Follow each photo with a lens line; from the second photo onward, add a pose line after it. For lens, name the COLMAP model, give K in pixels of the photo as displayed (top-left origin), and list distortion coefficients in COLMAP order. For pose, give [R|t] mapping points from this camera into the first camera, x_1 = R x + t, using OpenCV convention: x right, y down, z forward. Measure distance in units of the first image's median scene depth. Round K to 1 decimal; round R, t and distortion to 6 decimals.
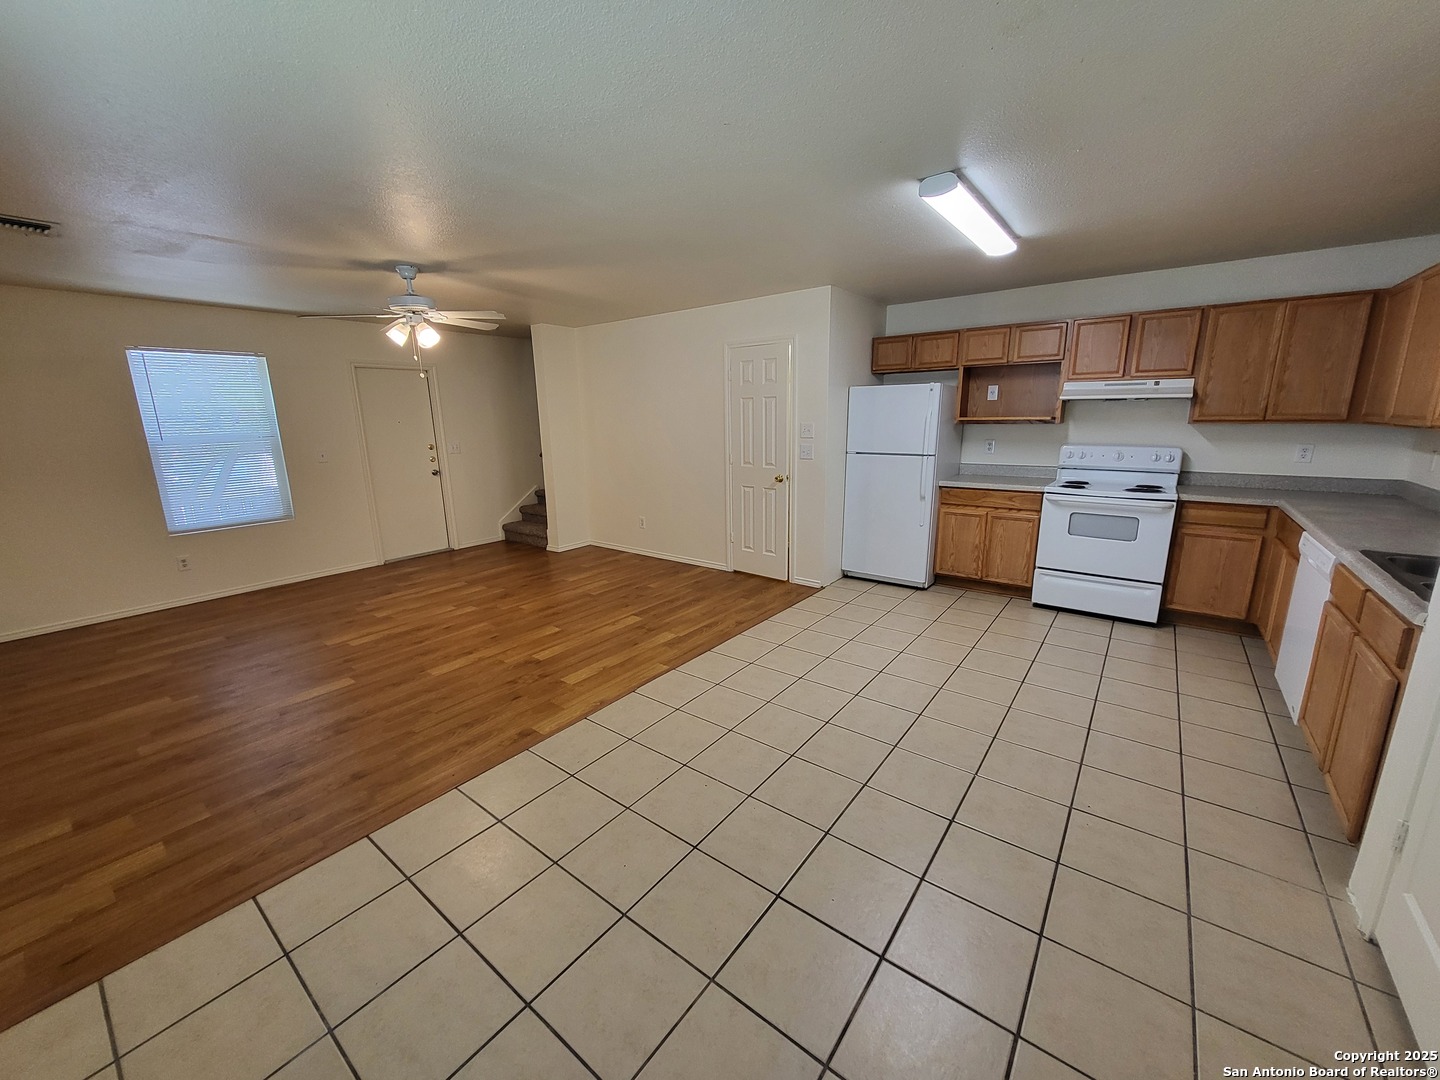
lens RADIAL K [[565.5, 0, 712.5], [0, 565.5, 540.3], [0, 0, 1]] dist [0.000490, -0.000553]
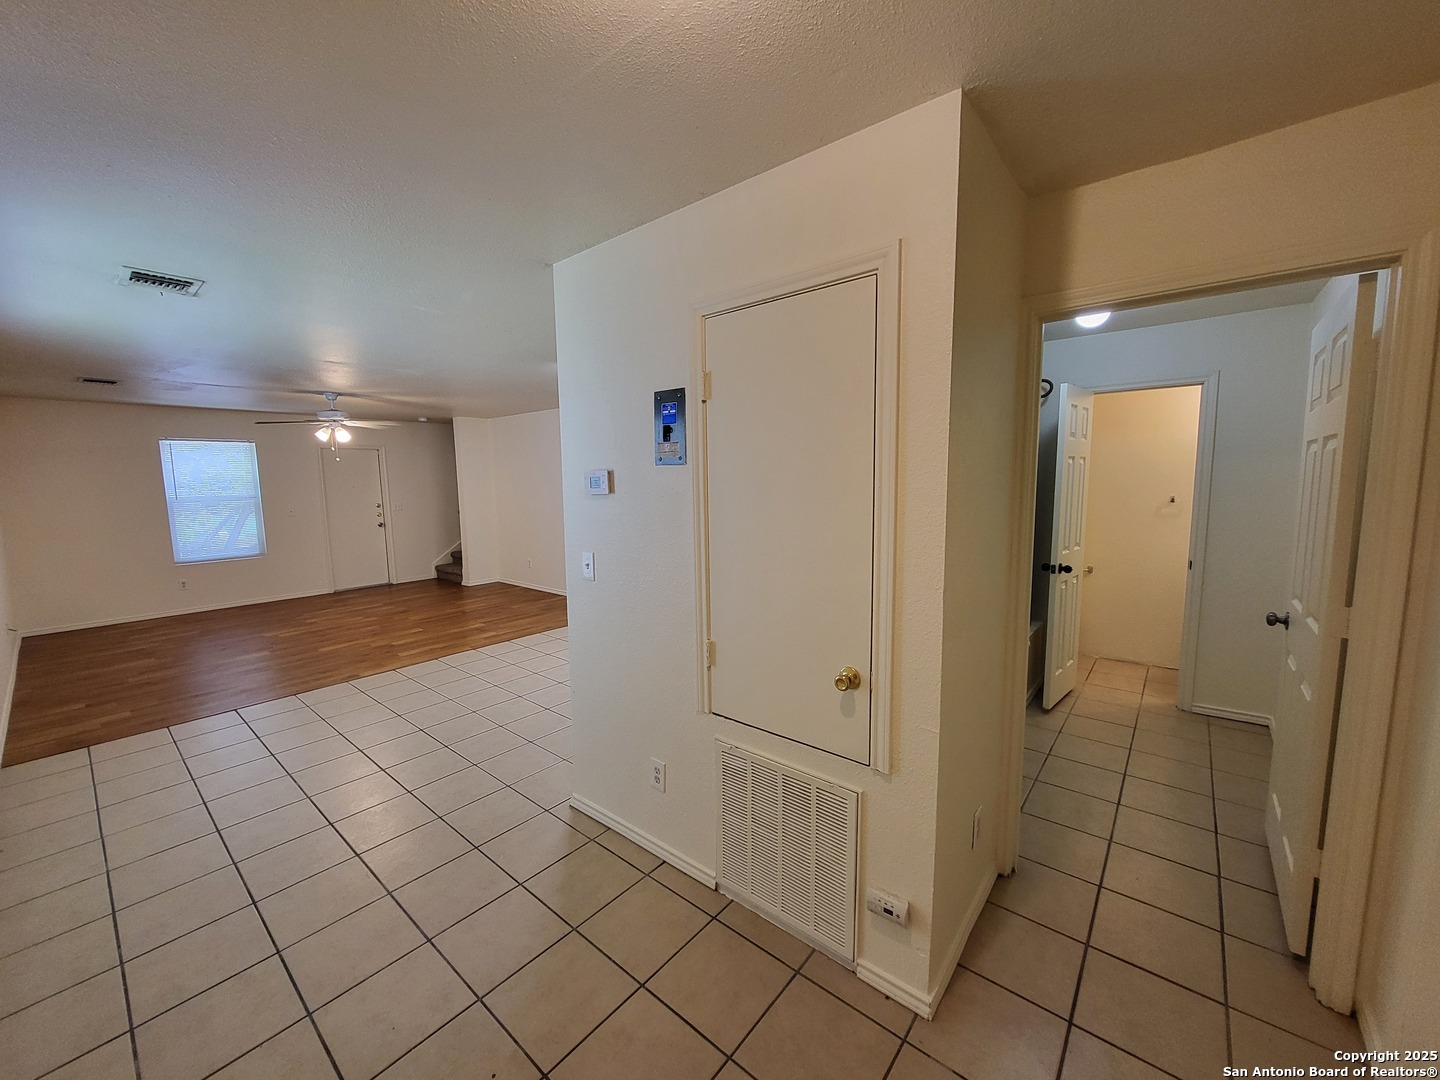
lens RADIAL K [[565.5, 0, 712.5], [0, 565.5, 540.3], [0, 0, 1]] dist [0.000490, -0.000553]
pose [[0.999126, 0.007981, -0.041032, 0.509313], [-0.012270, 0.994358, -0.105364, 0.069460], [0.039959, 0.105775, 0.993587, -0.419779]]
